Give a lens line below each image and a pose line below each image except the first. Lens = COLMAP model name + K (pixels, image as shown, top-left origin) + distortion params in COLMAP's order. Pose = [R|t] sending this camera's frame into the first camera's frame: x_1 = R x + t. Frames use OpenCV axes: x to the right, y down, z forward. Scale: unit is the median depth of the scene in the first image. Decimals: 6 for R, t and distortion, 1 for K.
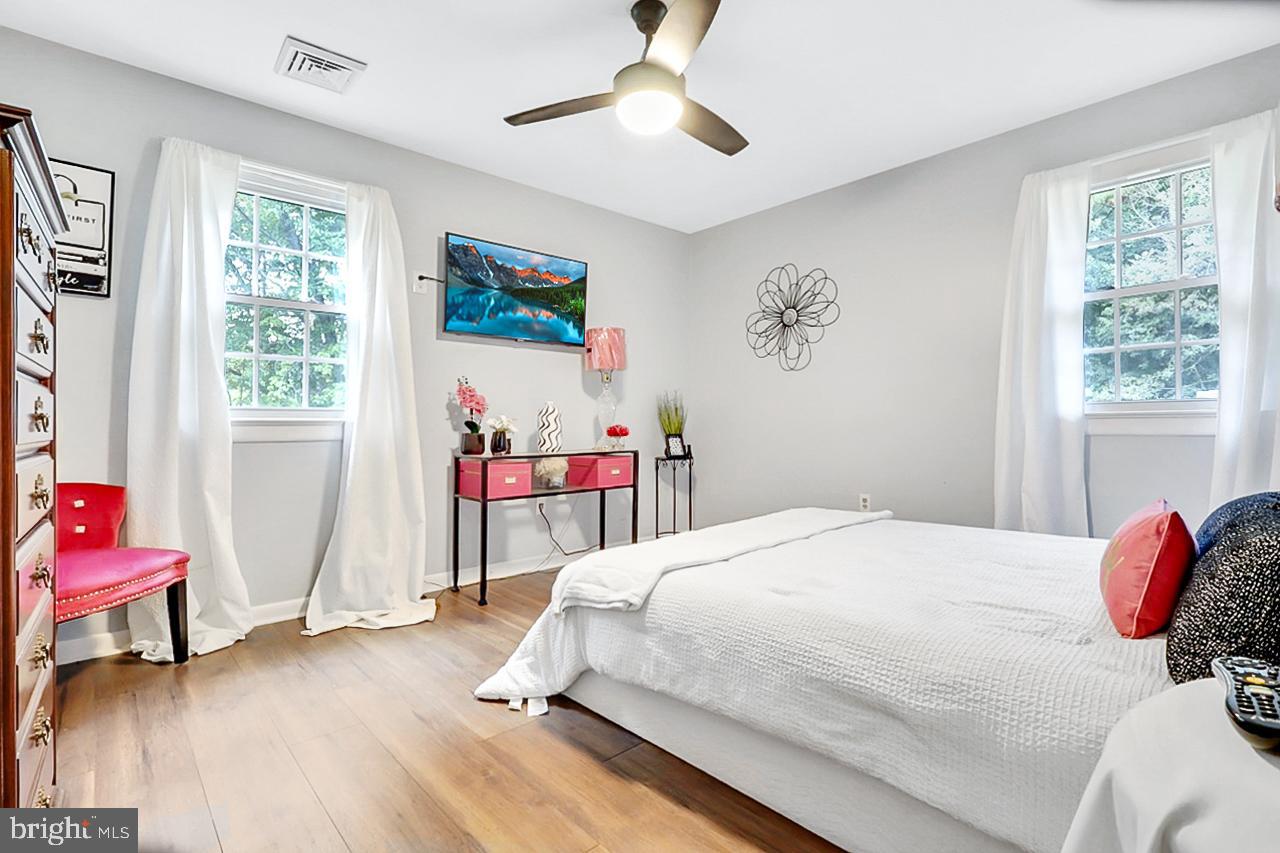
lens RADIAL K [[625.3, 0, 685.4], [0, 625.3, 432.7], [0, 0, 1]] dist [-0.003034, -0.000480]
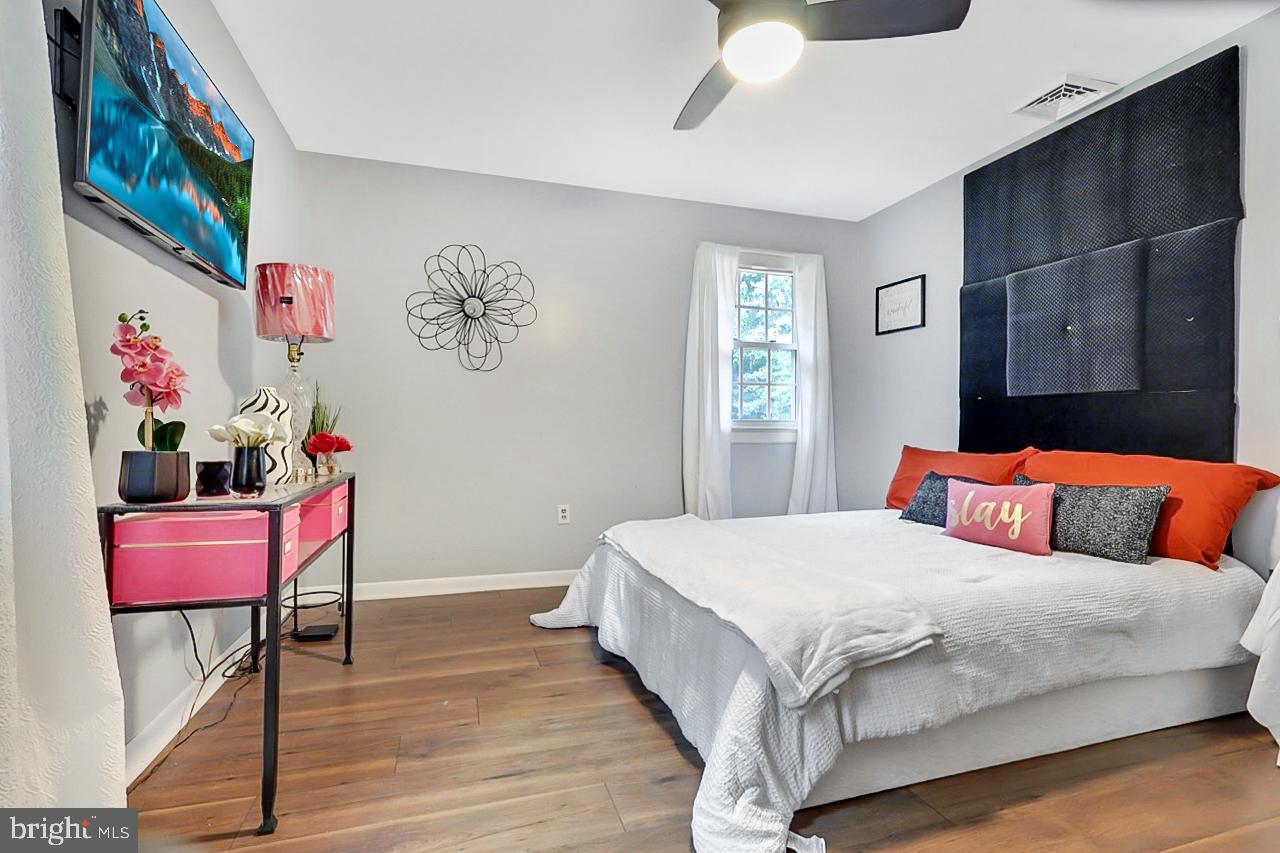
lens RADIAL K [[643.7, 0, 478.6], [0, 643.7, 438.5], [0, 0, 1]] dist [-0.000846, -0.000299]
pose [[0.439827, -0.003198, 0.898077, -0.653531], [0.004842, 0.999988, 0.001190, -0.007747], [-0.898069, 0.003825, 0.439837, 0.640840]]
